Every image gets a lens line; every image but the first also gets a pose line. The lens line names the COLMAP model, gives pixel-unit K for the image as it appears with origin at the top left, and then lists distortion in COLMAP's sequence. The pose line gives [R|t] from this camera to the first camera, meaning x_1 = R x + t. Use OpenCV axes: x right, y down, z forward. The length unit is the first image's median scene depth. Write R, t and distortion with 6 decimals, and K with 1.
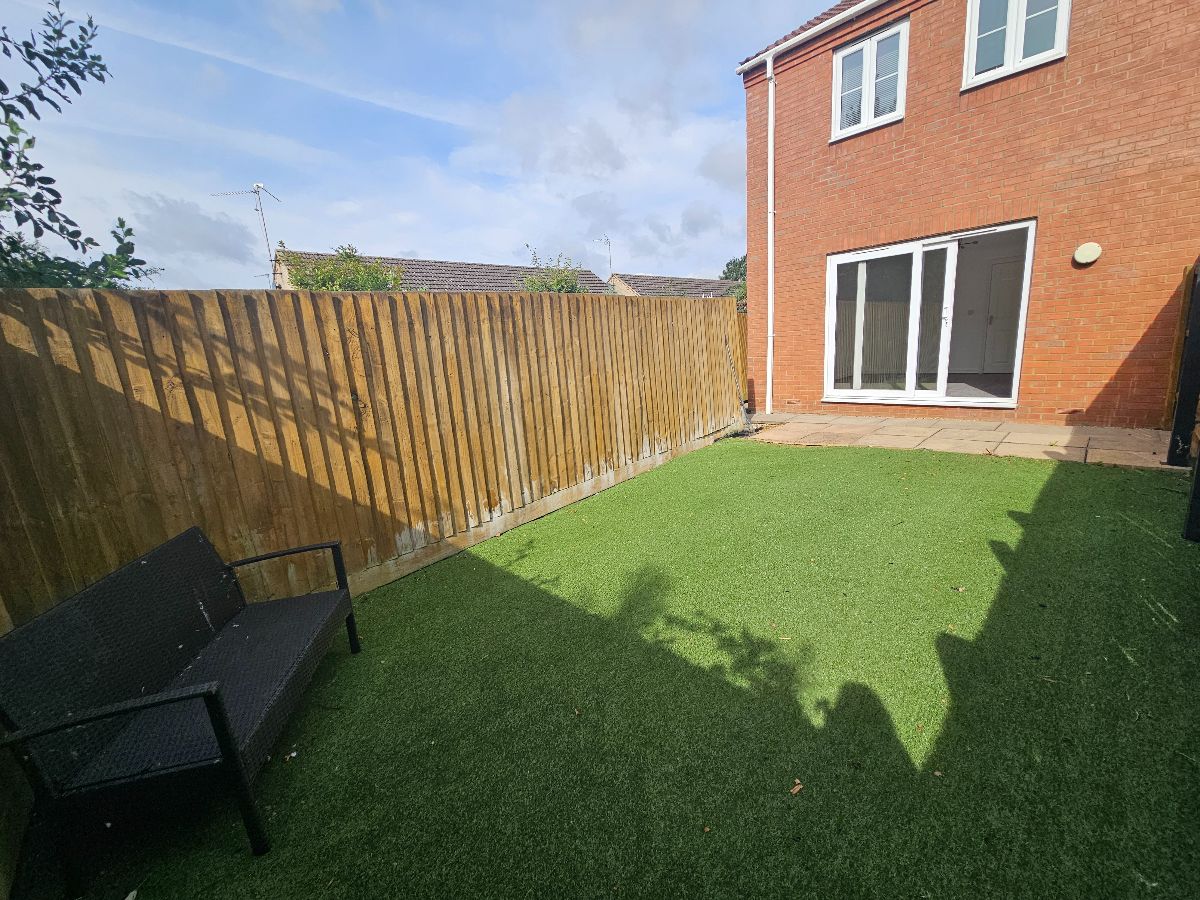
lens RADIAL K [[485.2, 0, 595.2], [0, 485.2, 444.7], [0, 0, 1]] dist [-0.008522, 0.002498]
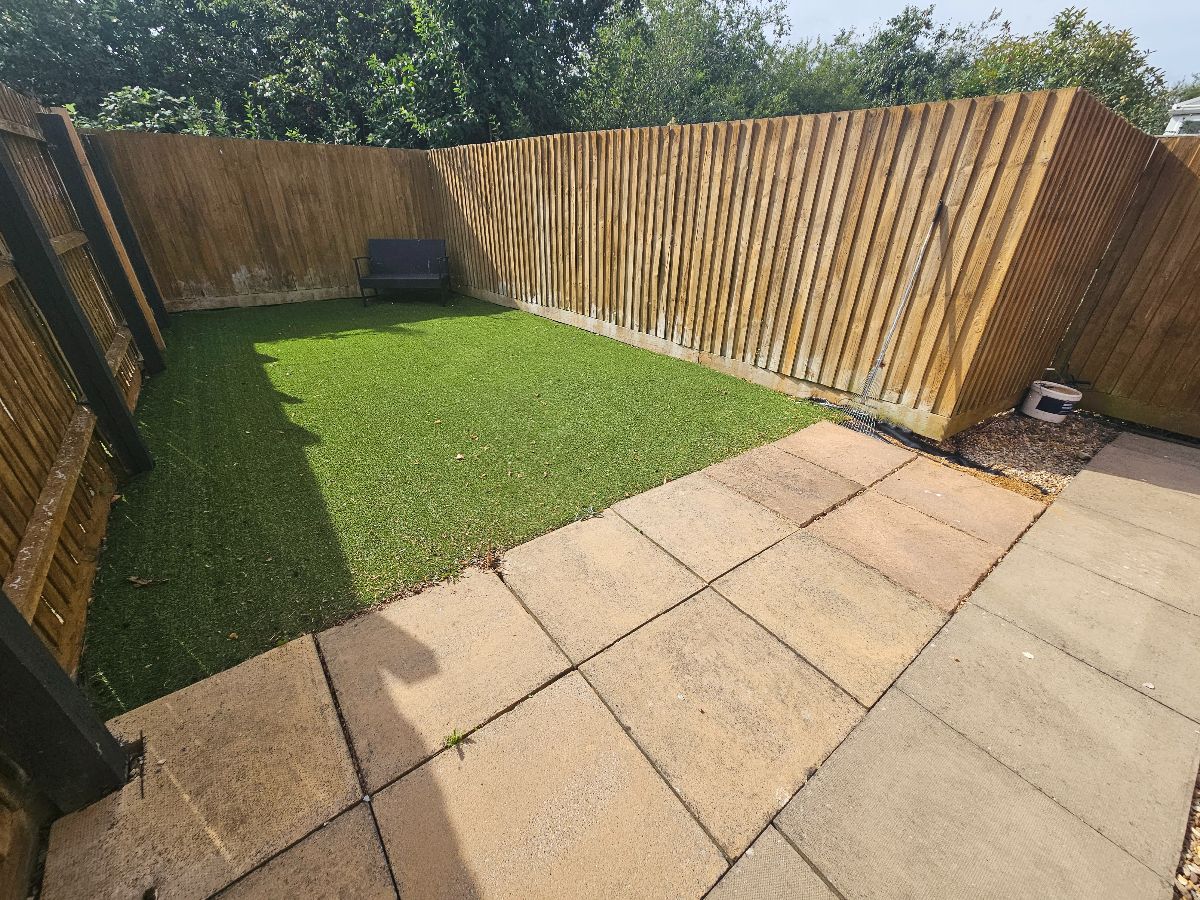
lens RADIAL K [[485.2, 0, 595.2], [0, 485.2, 444.7], [0, 0, 1]] dist [-0.008522, 0.002498]
pose [[-0.106785, 0.538838, -0.835614, 1.245494], [-0.213727, 0.808334, 0.548560, -0.356319], [0.971040, 0.237171, 0.028846, 1.179685]]
